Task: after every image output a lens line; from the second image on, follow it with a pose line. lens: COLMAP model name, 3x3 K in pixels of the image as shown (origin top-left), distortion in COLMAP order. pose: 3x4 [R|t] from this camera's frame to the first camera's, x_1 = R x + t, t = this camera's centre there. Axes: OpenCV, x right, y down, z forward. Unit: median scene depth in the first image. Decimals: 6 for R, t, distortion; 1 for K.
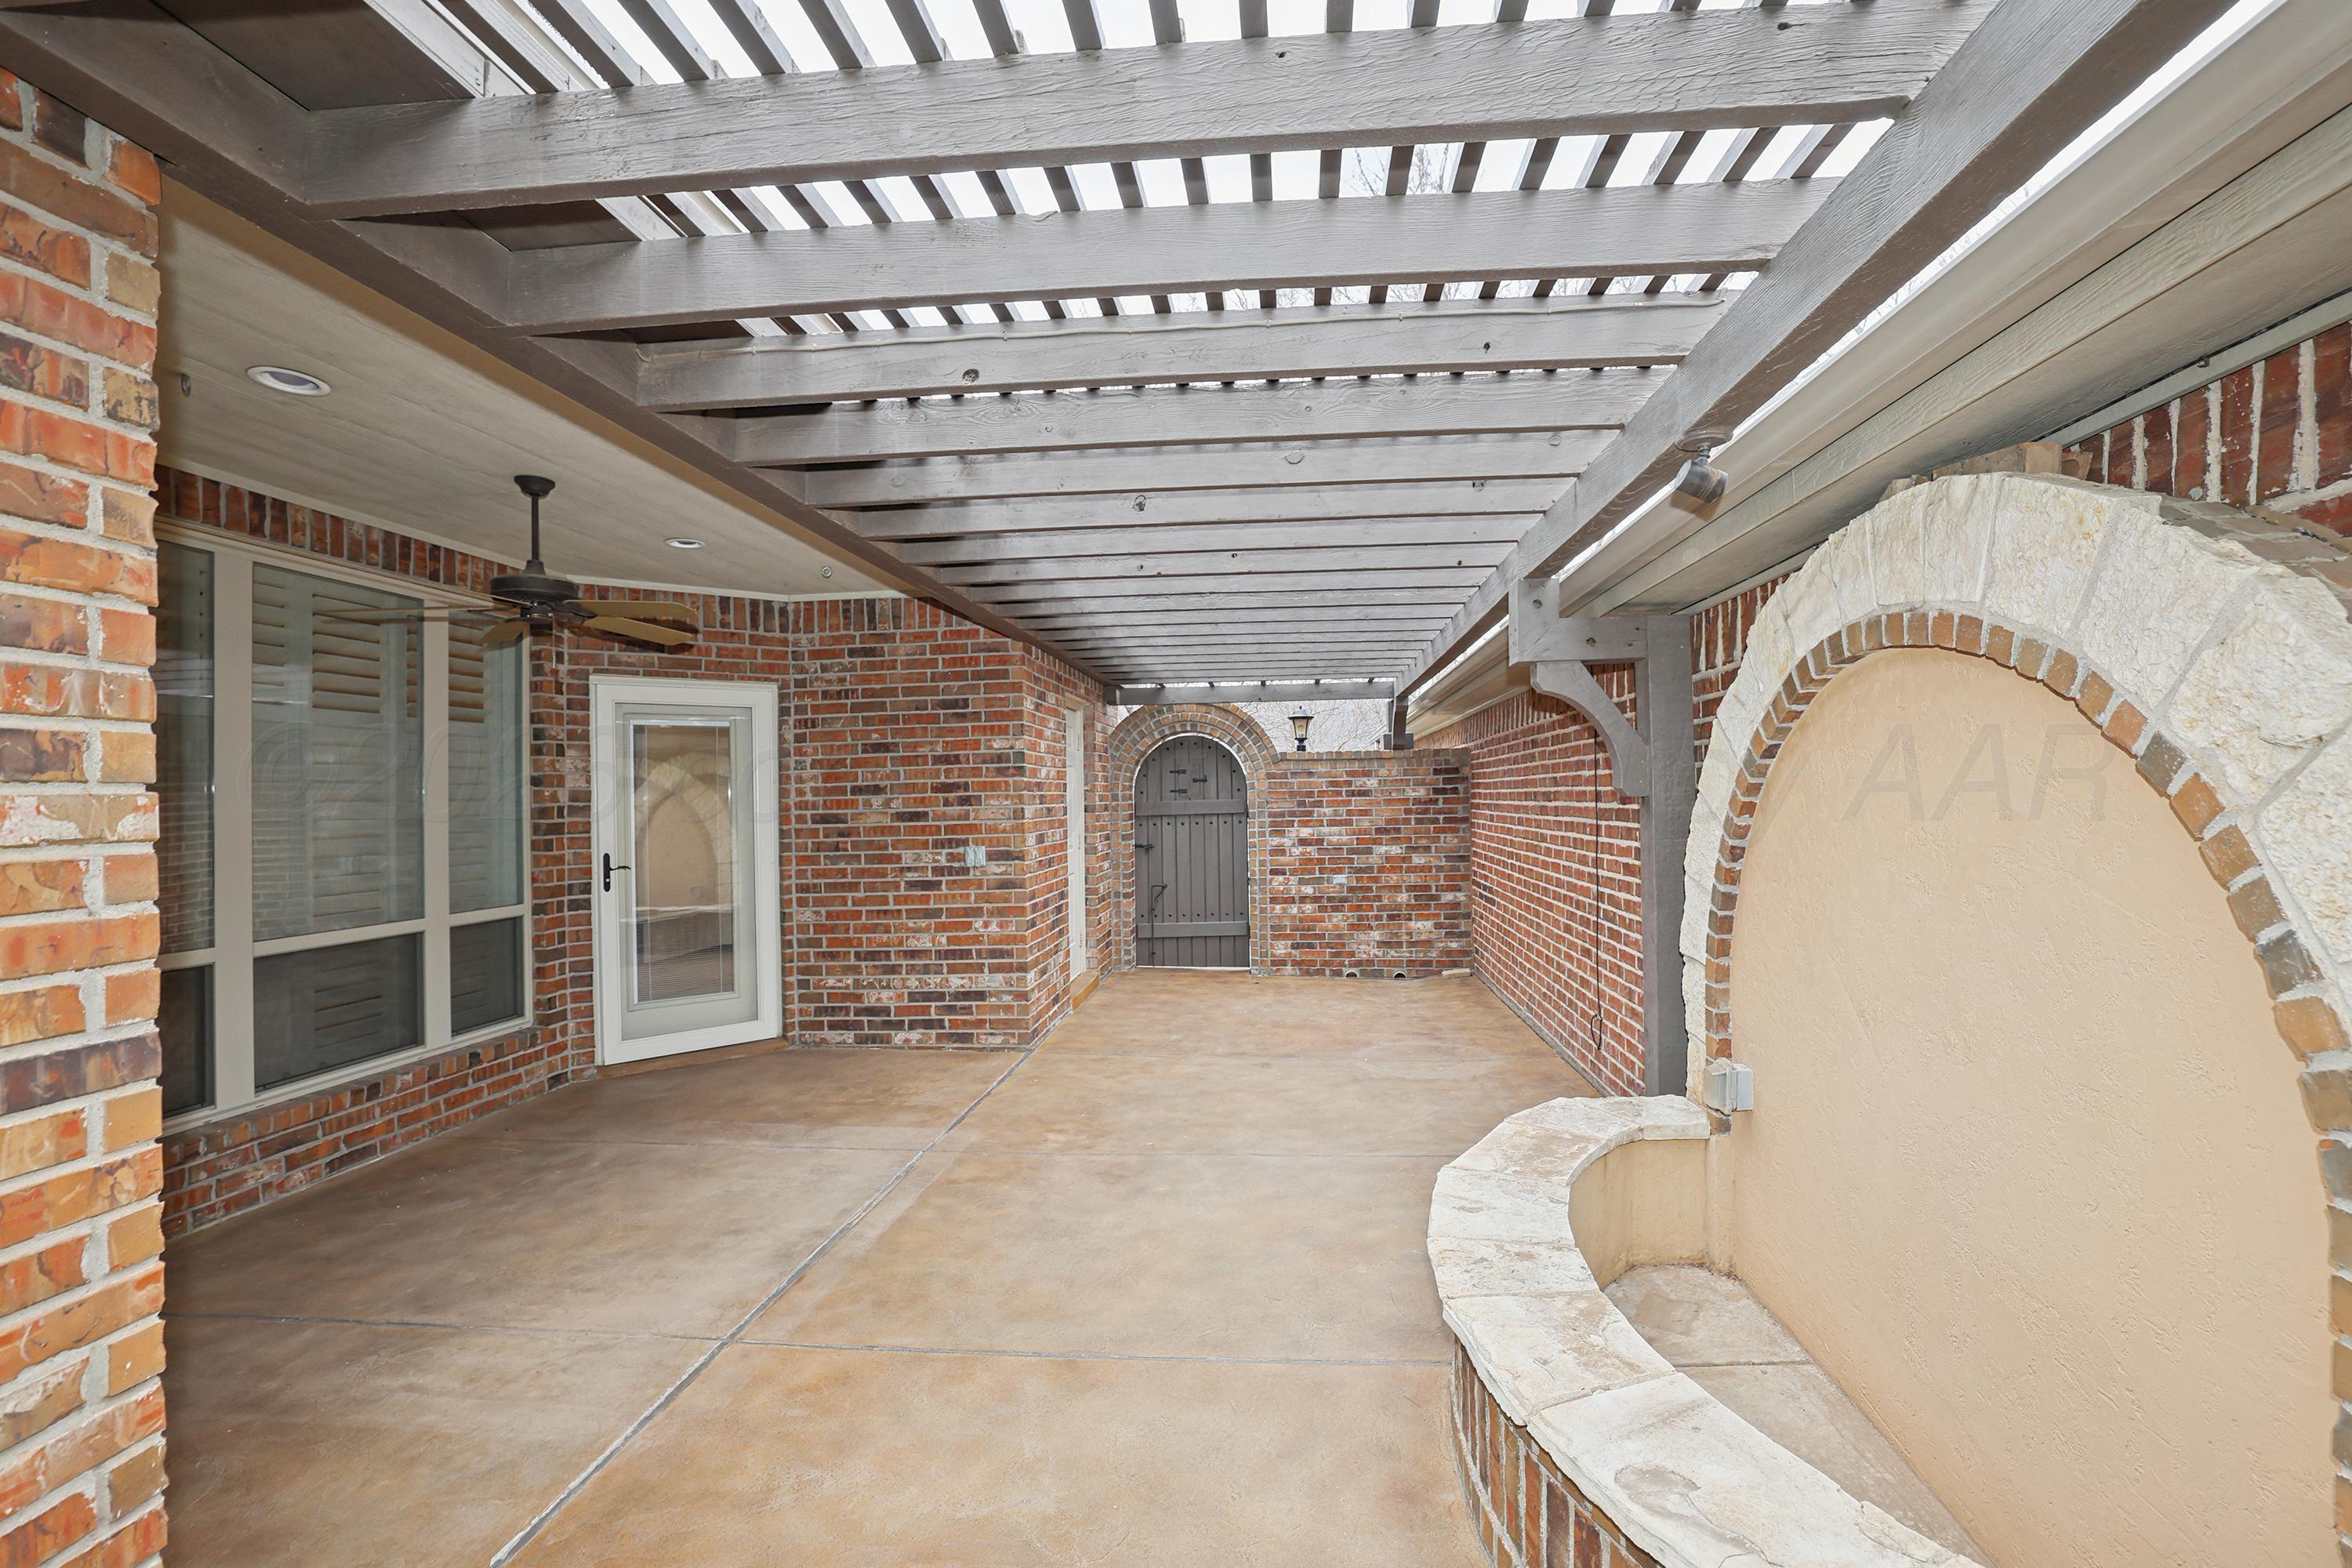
lens RADIAL K [[1031.2, 0, 1202.9], [0, 1031.2, 782.7], [0, 0, 1]] dist [-0.045761, 0.017429]
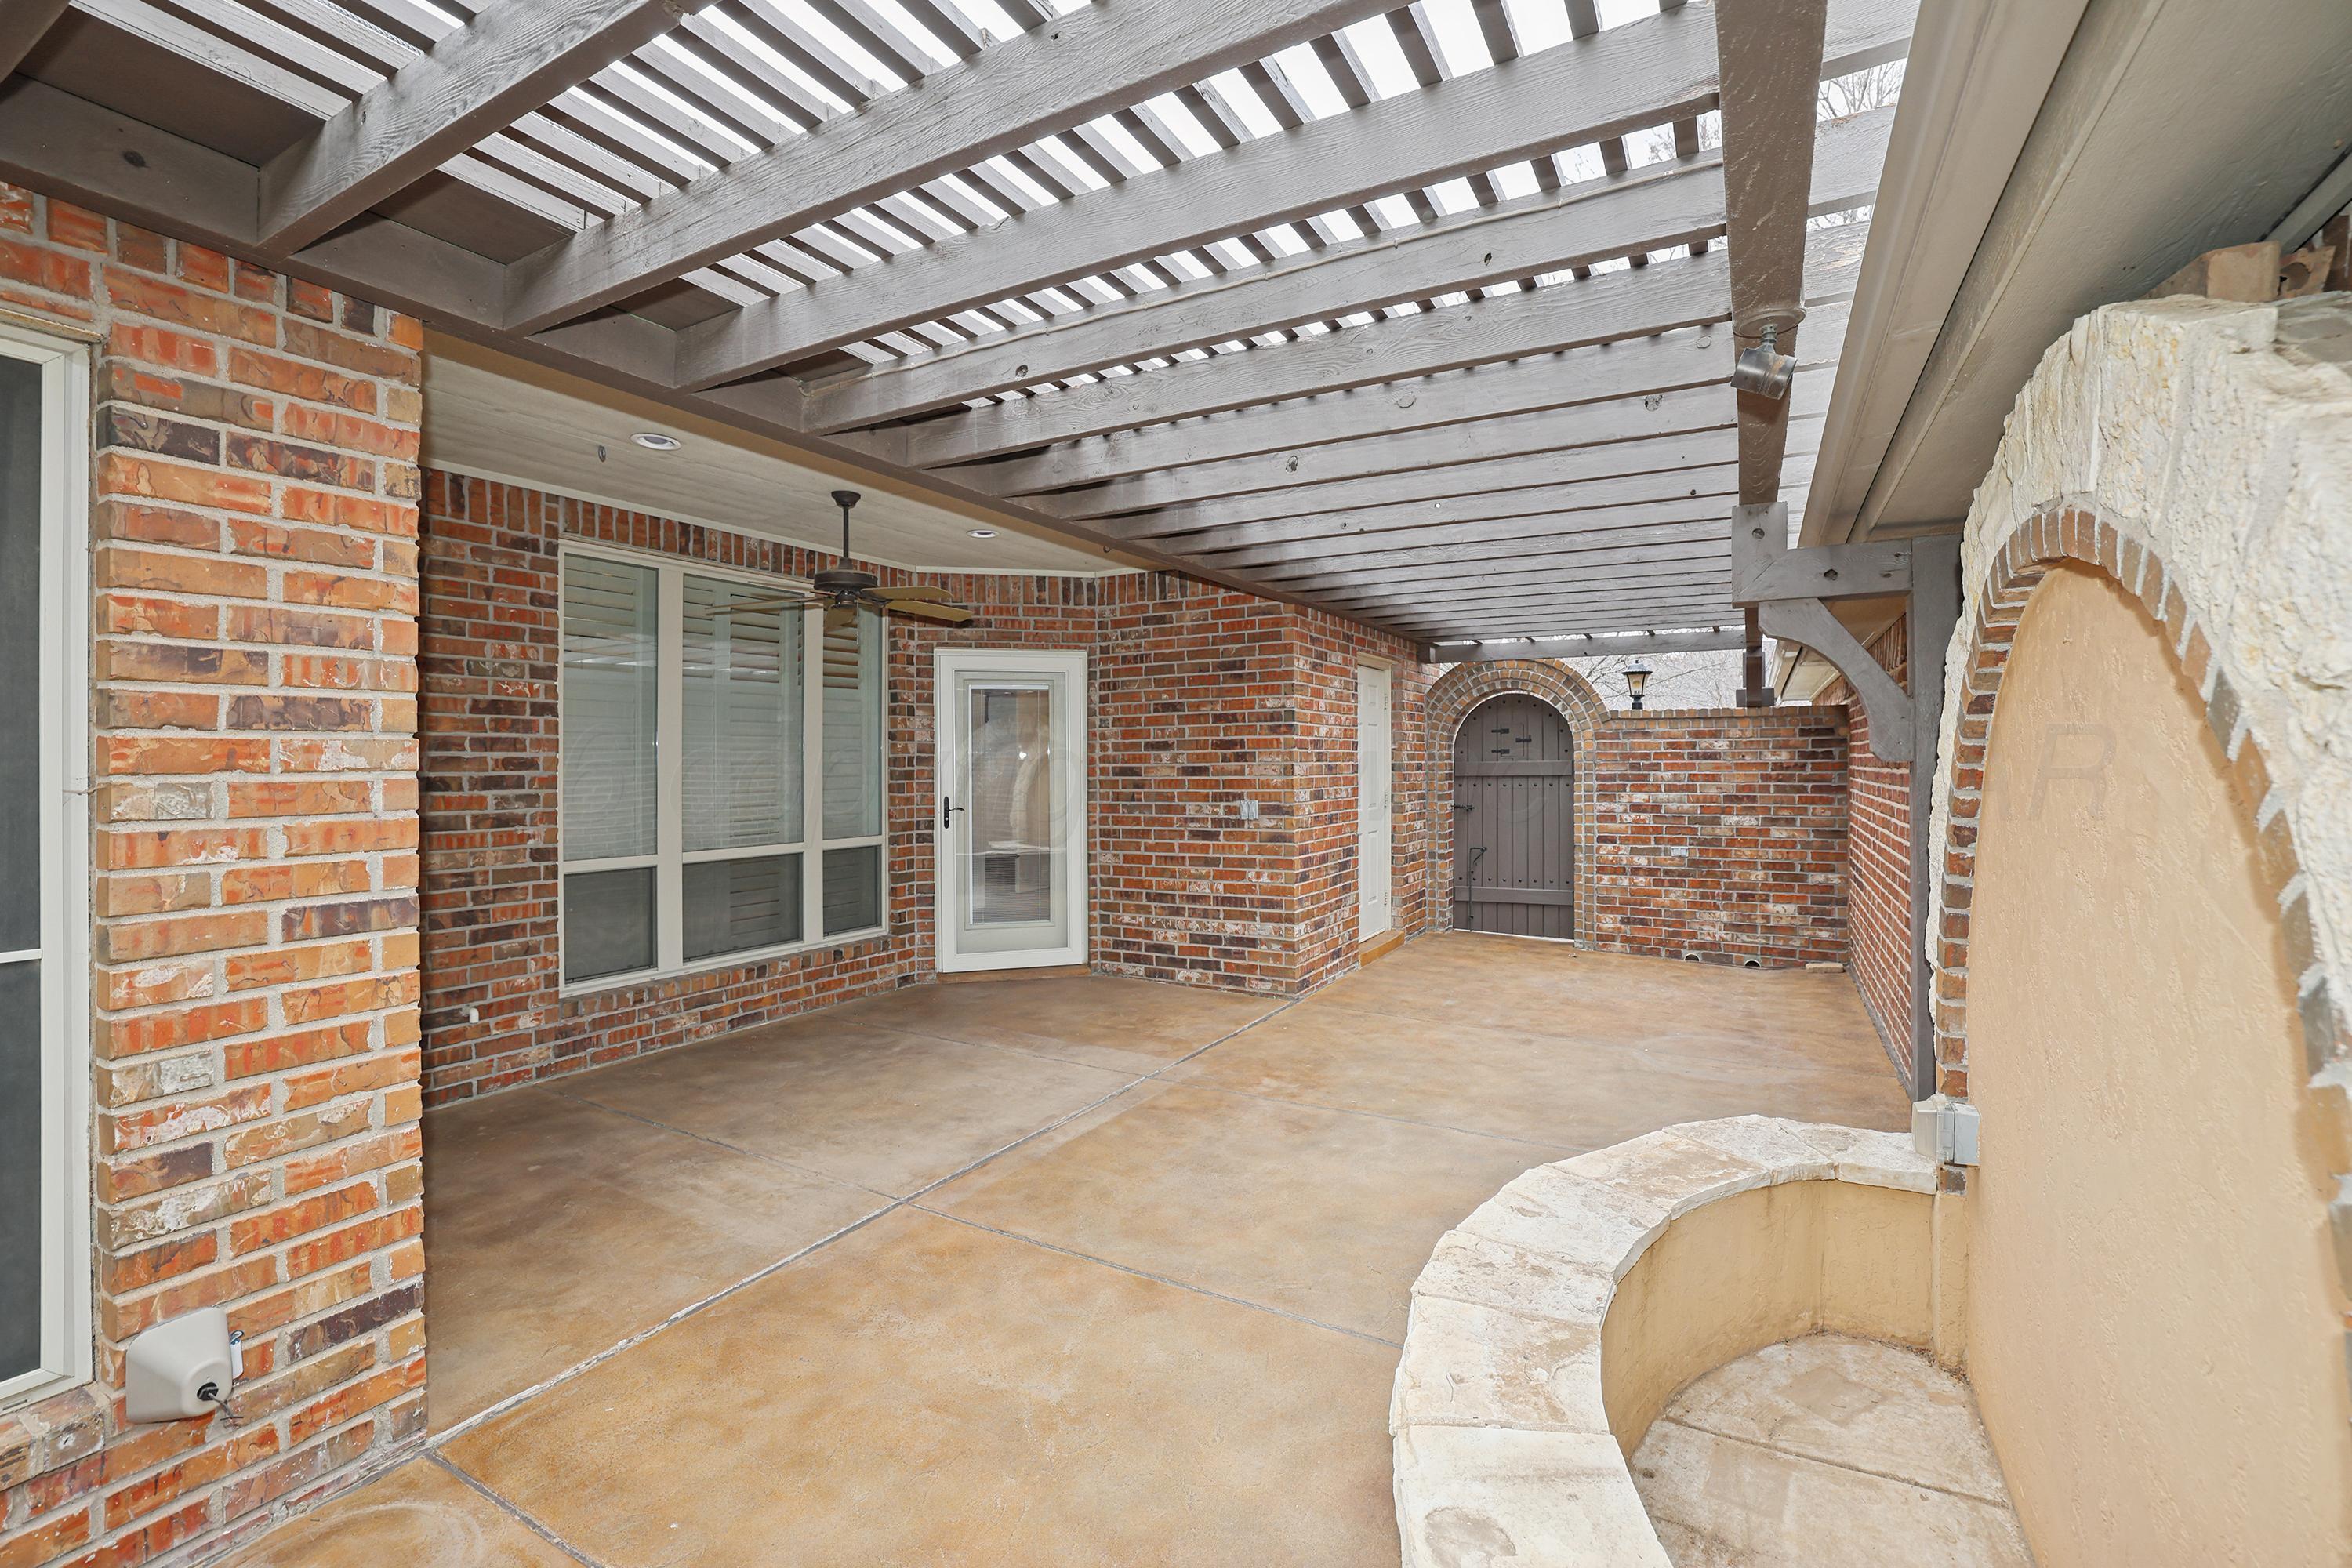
lens RADIAL K [[1016.0, 0, 1178.9], [0, 1016.0, 750.6], [0, 0, 1]] dist [-0.053342, 0.027398]
pose [[0.907654, 0.011992, -0.419547, 0.186956], [-0.008432, 0.999911, 0.010339, 0.000729], [0.419634, -0.005847, 0.907675, 0.034698]]
